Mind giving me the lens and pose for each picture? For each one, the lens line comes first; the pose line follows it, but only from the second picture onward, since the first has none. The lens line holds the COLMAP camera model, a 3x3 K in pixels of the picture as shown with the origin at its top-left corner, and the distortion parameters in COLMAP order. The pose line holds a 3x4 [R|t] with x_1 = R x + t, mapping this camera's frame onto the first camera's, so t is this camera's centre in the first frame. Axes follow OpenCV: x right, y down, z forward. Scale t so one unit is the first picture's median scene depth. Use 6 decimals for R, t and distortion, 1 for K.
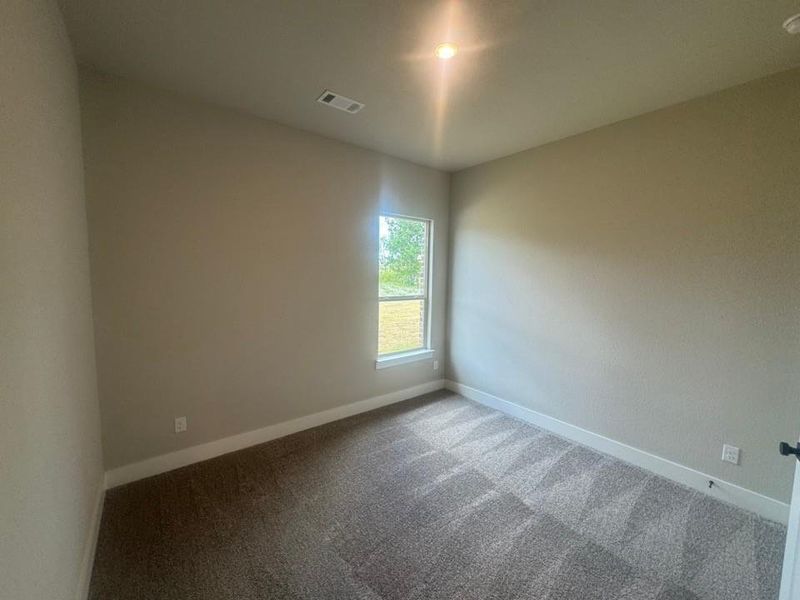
lens RADIAL K [[317.7, 0, 400.0], [0, 317.7, 300.0], [0, 0, 1]] dist [0.000801, 0.000012]
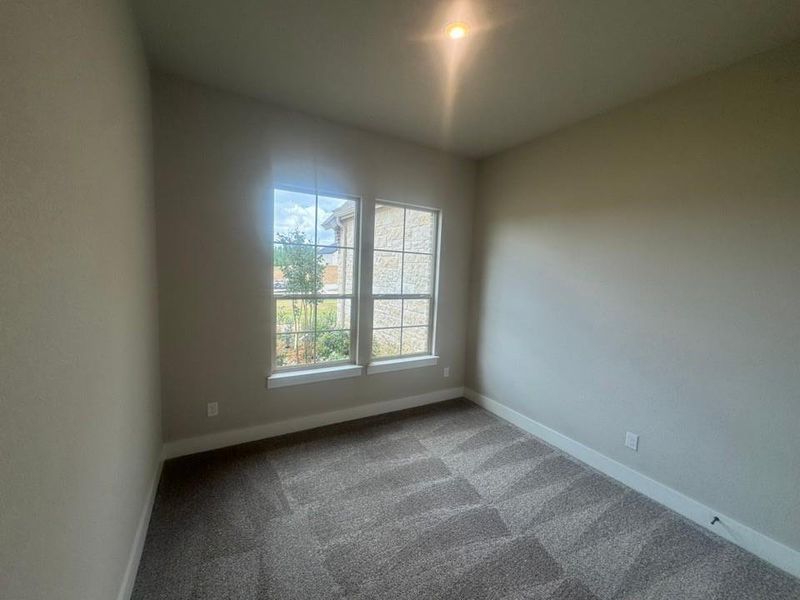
lens RADIAL K [[317.7, 0, 400.0], [0, 317.7, 300.0], [0, 0, 1]] dist [0.000801, 0.000012]
pose [[0.987562, 0.037057, -0.152802, 0.126872], [-0.035773, 0.999298, 0.011141, -0.006174], [0.153108, -0.005536, 0.988194, 0.102492]]
